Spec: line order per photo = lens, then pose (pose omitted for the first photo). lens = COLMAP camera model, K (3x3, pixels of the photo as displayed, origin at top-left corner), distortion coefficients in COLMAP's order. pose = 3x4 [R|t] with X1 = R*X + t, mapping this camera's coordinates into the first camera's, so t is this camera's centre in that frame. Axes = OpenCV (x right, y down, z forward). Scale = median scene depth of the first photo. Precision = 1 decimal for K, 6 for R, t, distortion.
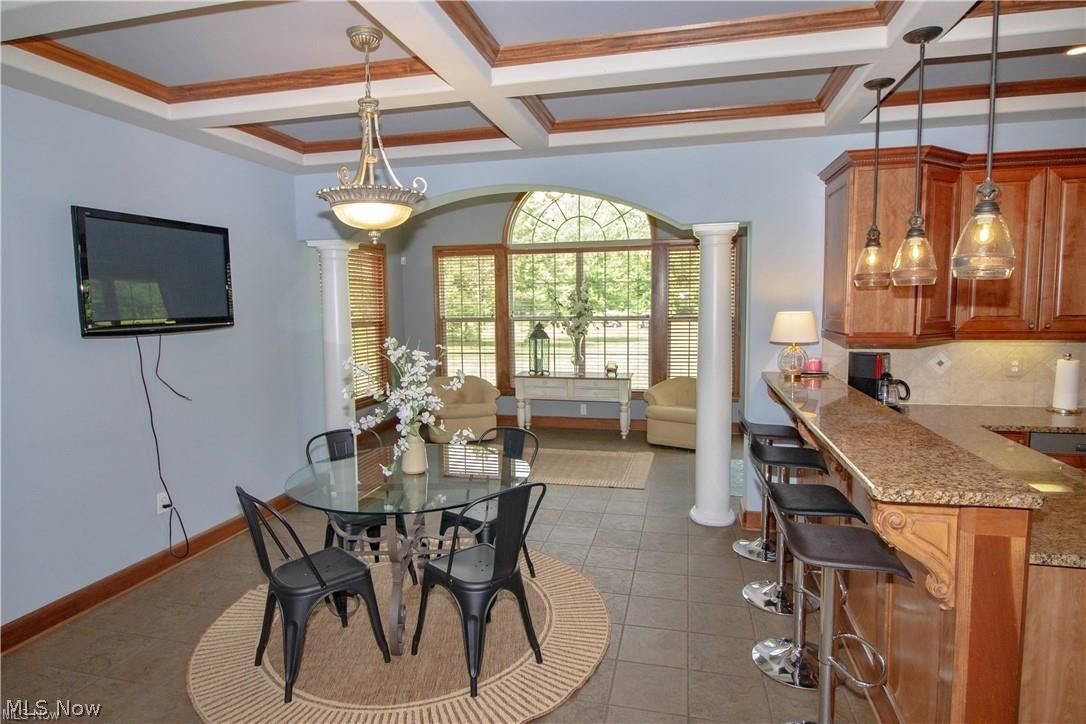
lens RADIAL K [[614.1, 0, 548.8], [0, 614.1, 357.6], [0, 0, 1]] dist [0.001762, -0.000932]
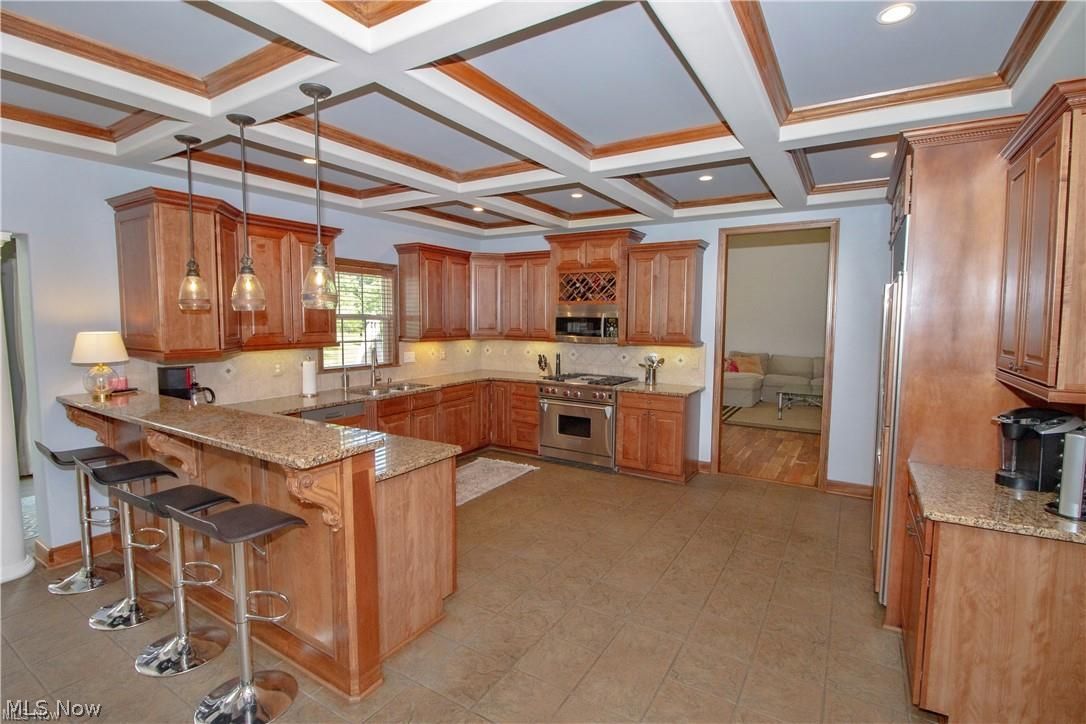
lens RADIAL K [[511.3, 0, 541.8], [0, 511.3, 358.1], [0, 0, 1]] dist [-0.013668, -0.001249]
pose [[0.322819, -0.061947, 0.944431, -0.156355], [0.079214, 0.996123, 0.038261, -0.006735], [-0.943140, 0.062461, 0.326474, 0.050025]]
